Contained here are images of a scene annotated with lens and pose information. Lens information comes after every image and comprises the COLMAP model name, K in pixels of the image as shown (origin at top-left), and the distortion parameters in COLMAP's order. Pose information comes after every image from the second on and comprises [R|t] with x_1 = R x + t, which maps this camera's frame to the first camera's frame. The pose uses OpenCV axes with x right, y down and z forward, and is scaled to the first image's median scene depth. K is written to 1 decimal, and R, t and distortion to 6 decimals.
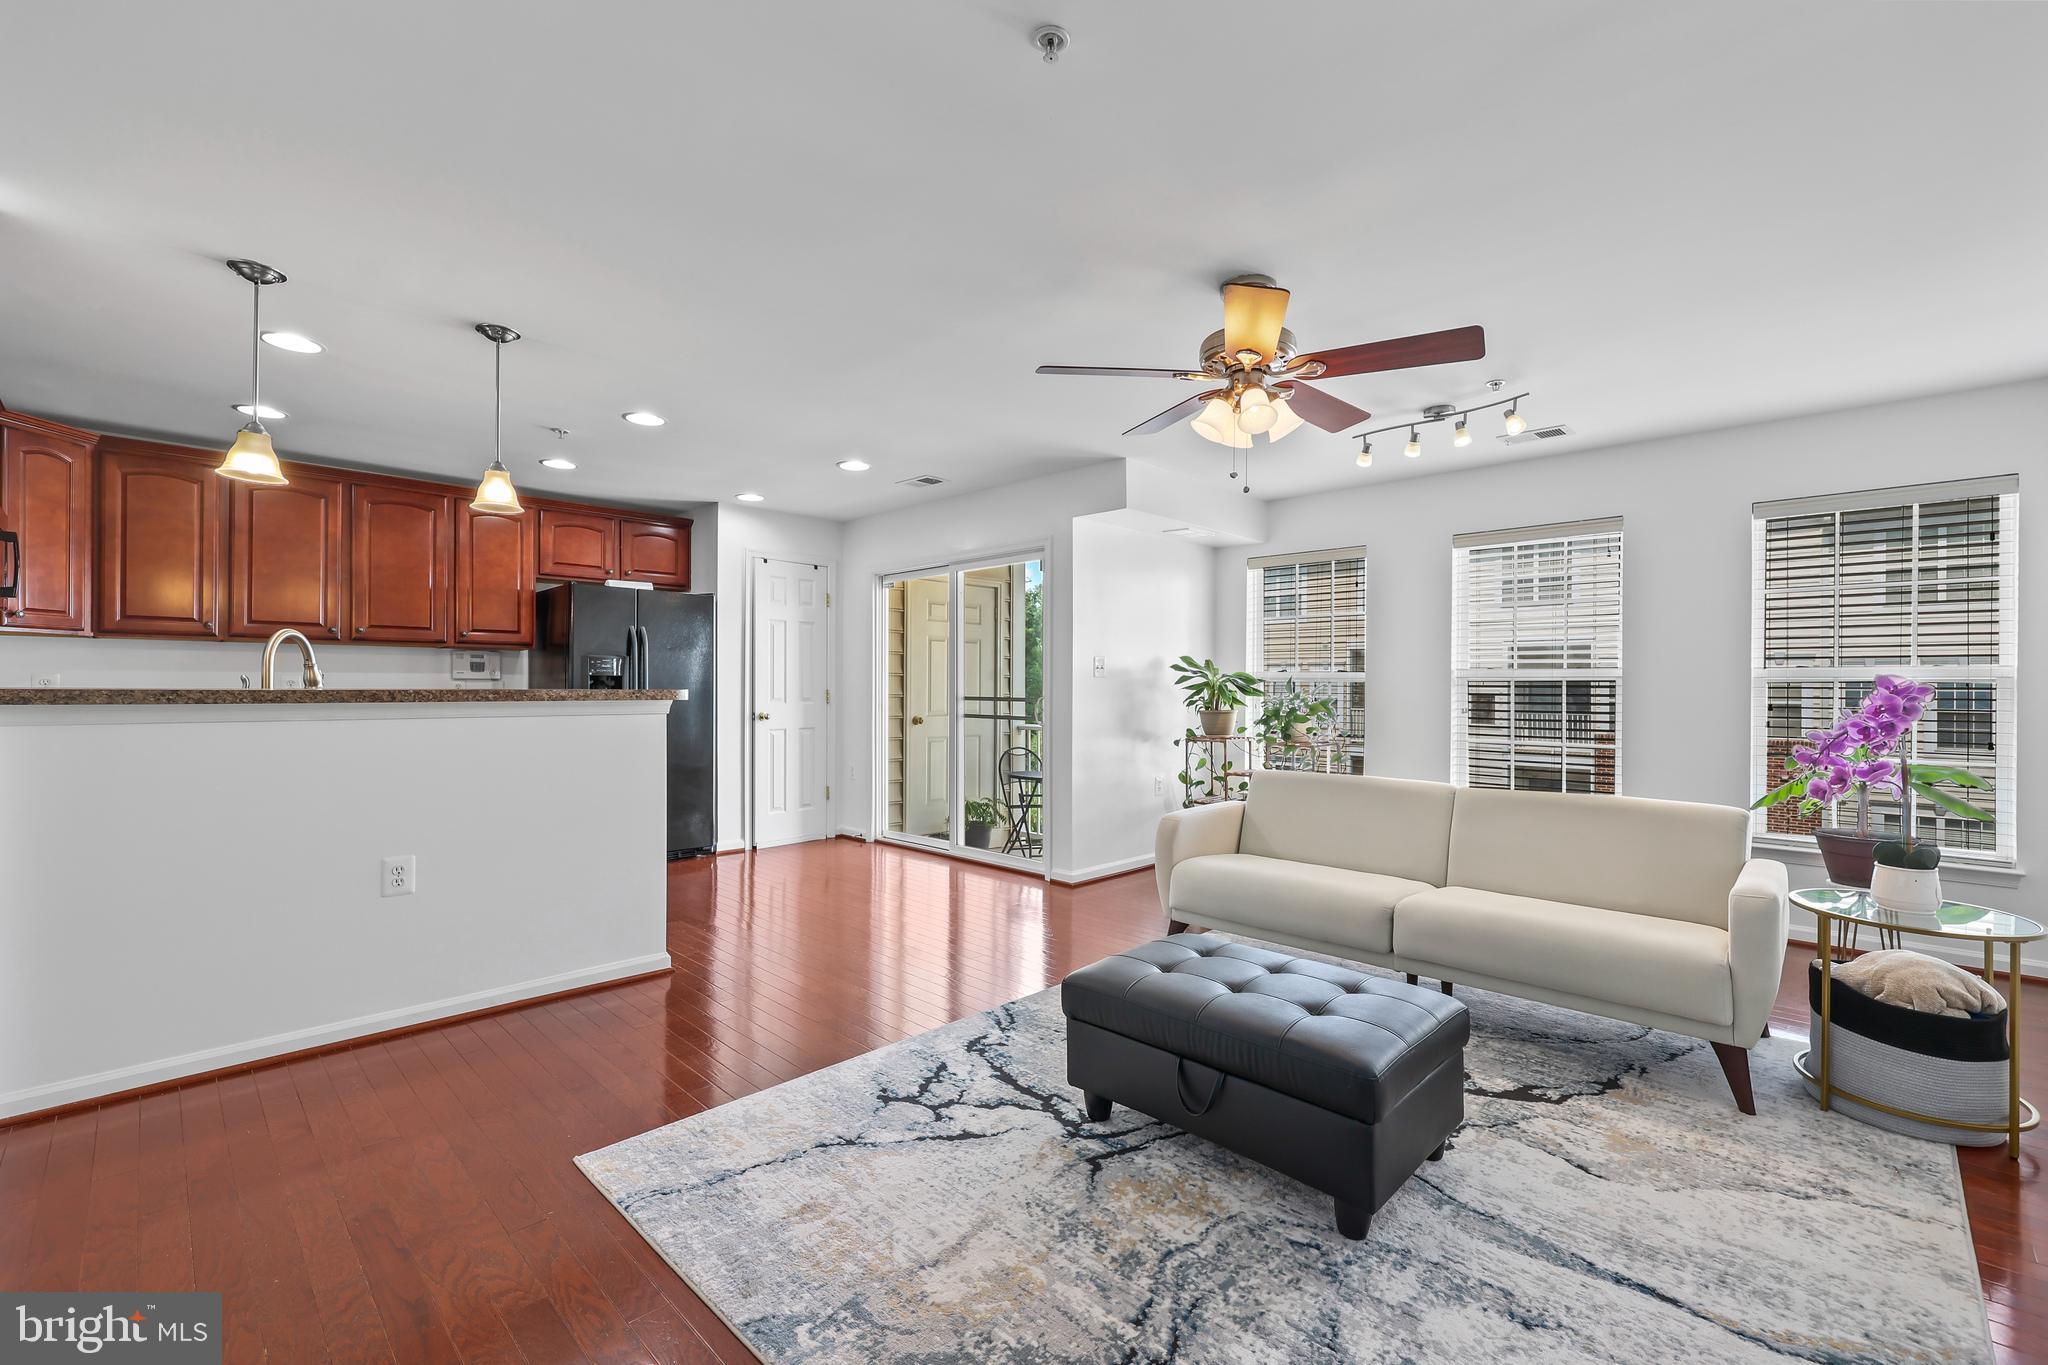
lens RADIAL K [[886.8, 0, 1047.2], [0, 886.8, 694.8], [0, 0, 1]] dist [0.005701, -0.000031]
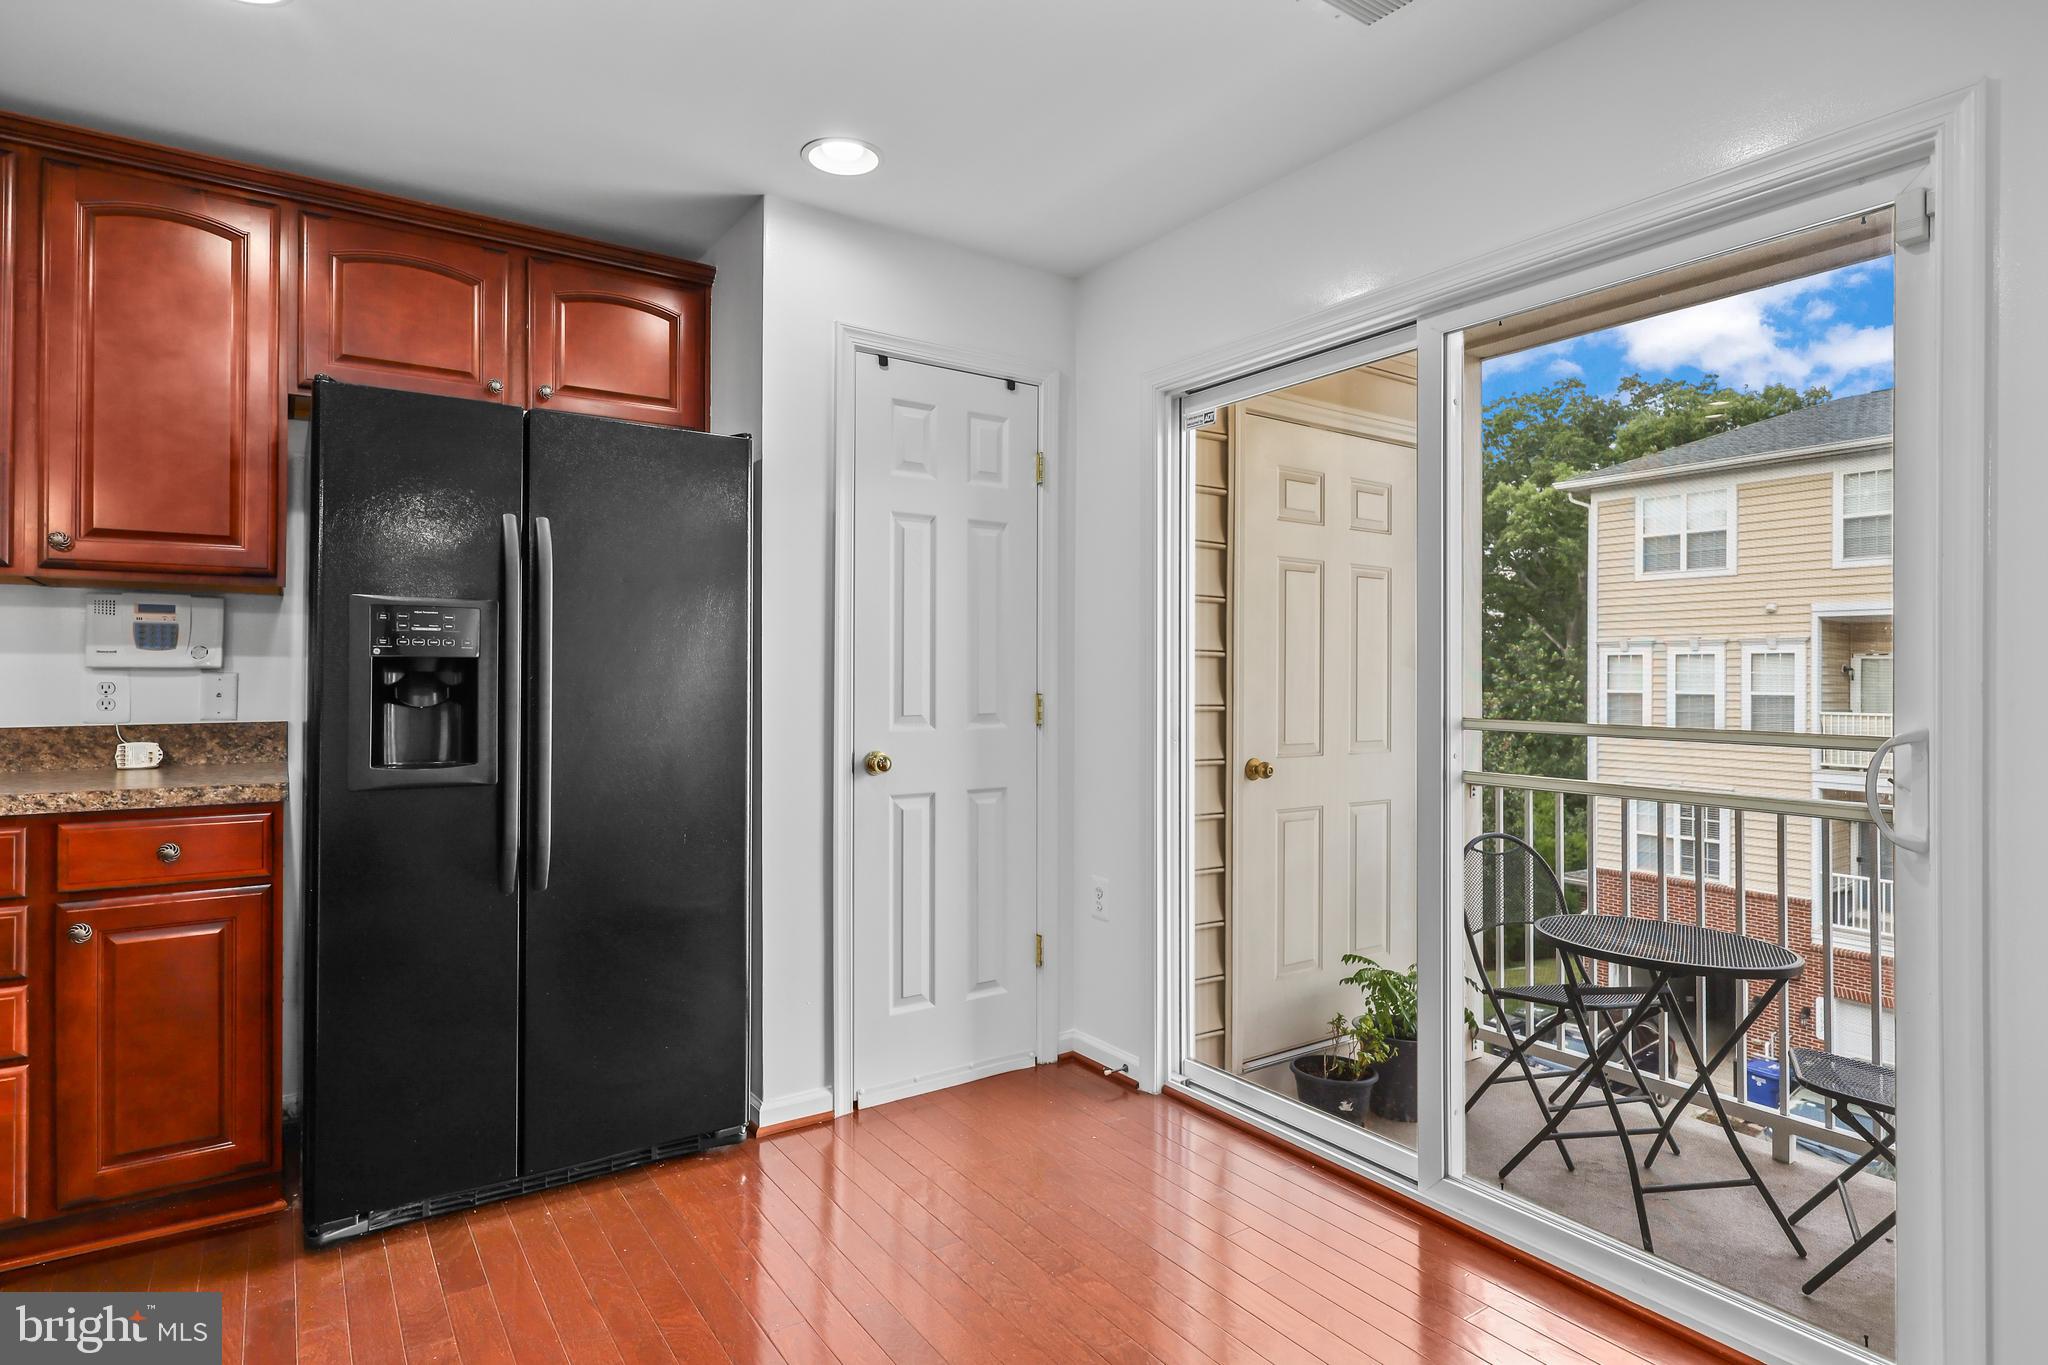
lens RADIAL K [[1124.0, 0, 1057.0], [0, 1124.0, 668.0], [0, 0, 1]] dist [-0.005394, 0.000522]
pose [[0.982725, -0.003537, -0.185037, -0.157593], [0.000539, 0.999868, -0.016246, -0.009079], [0.185070, 0.015866, 0.982597, 0.544897]]
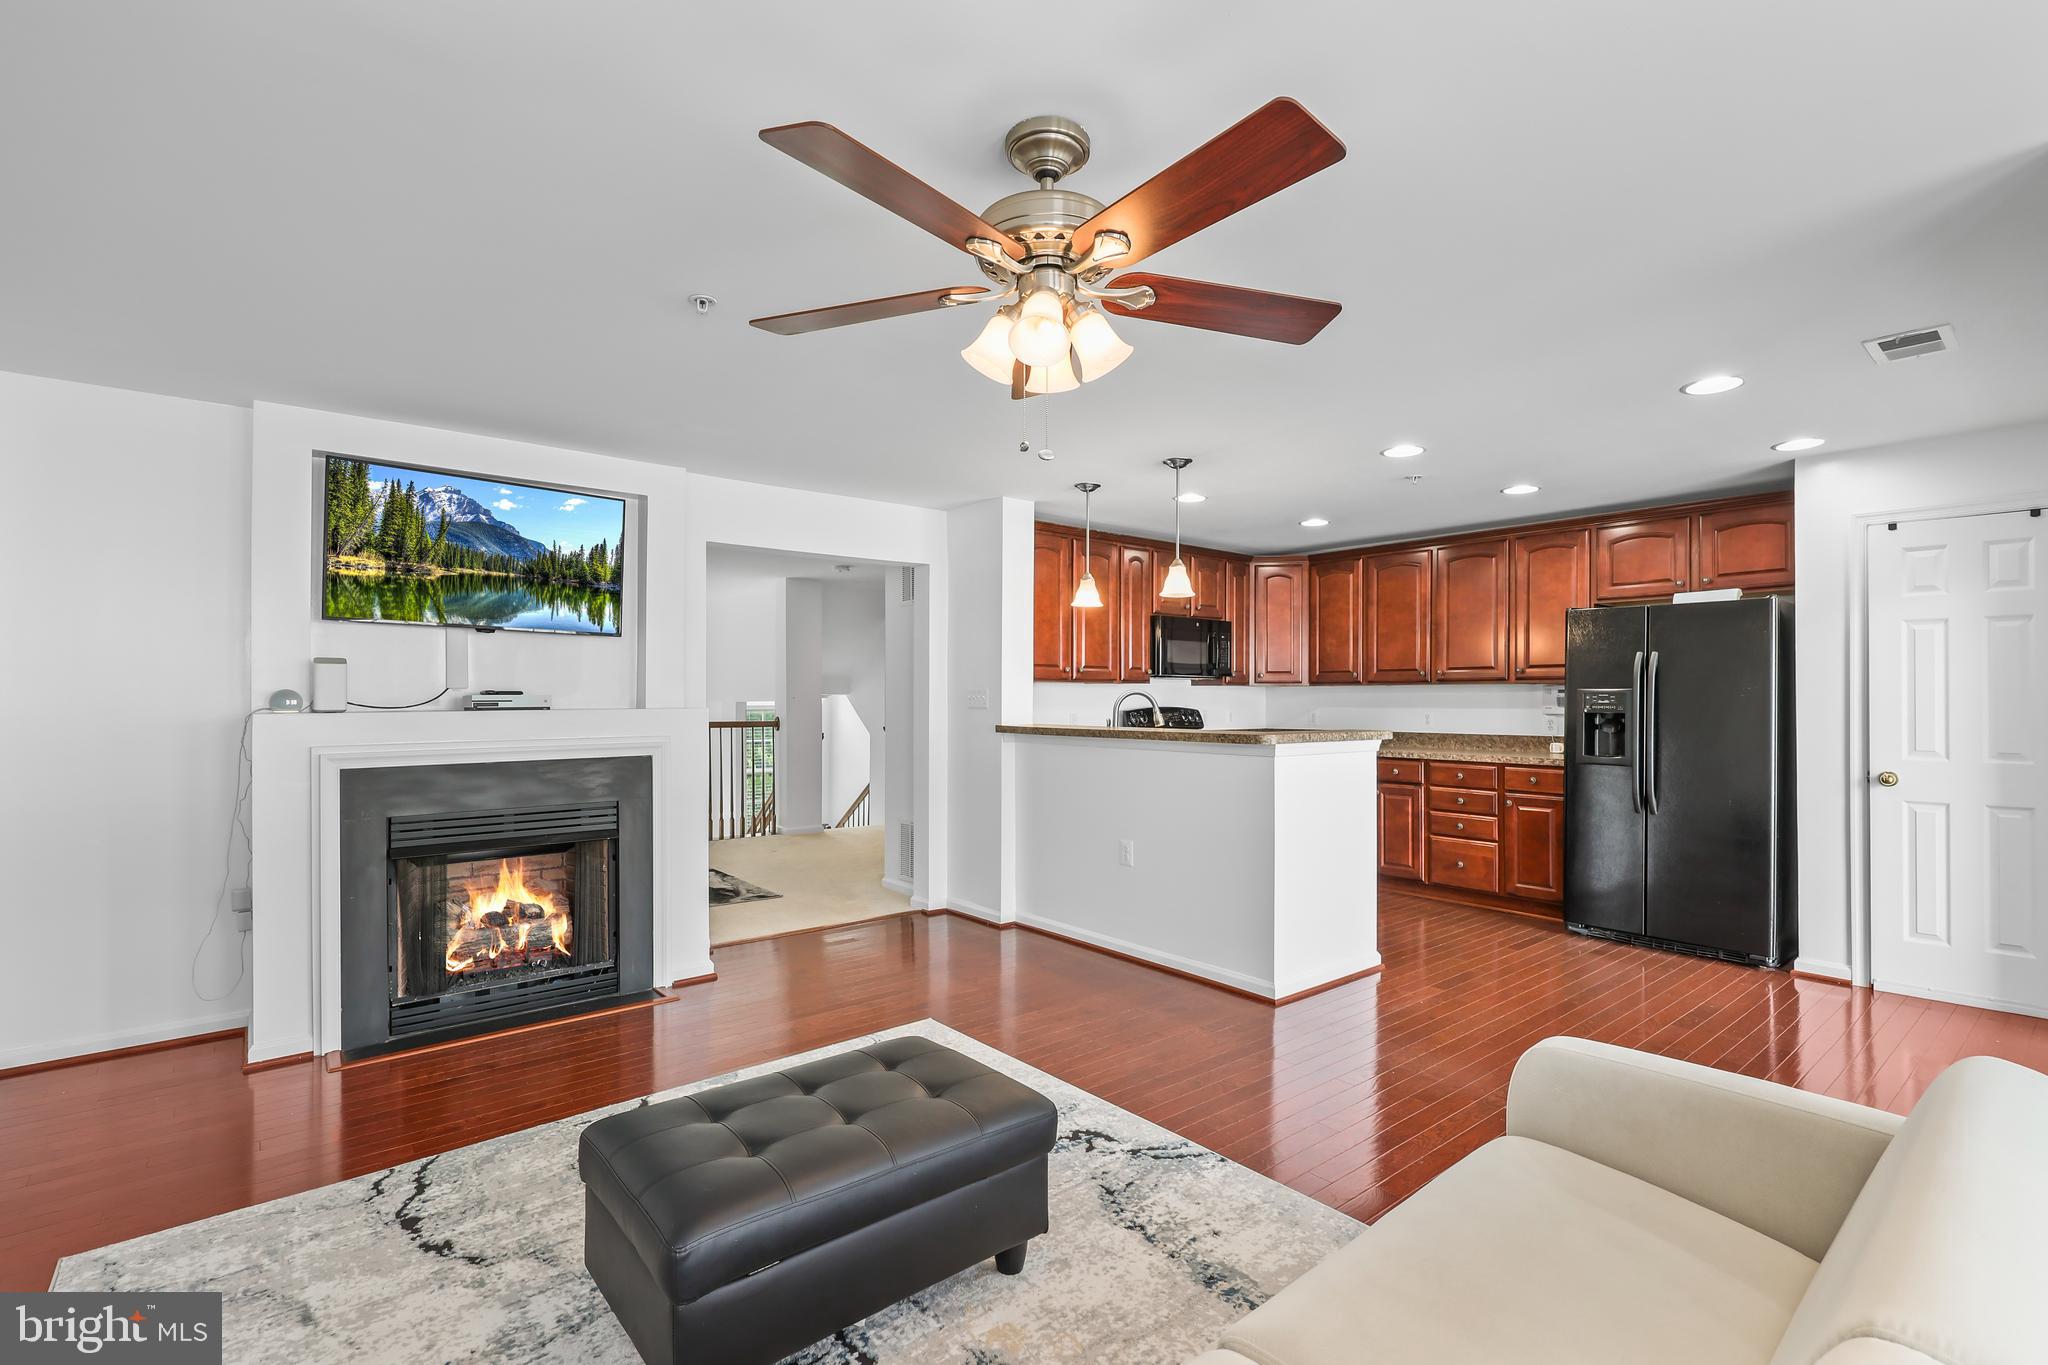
lens RADIAL K [[953.5, 0, 1016.4], [0, 953.5, 679.9], [0, 0, 1]] dist [0.001312, 0.000771]
pose [[-0.138694, -0.022698, -0.990075, 0.428166], [-0.010555, 0.999714, -0.021440, -0.024014], [0.990279, 0.007477, -0.138894, 0.497550]]
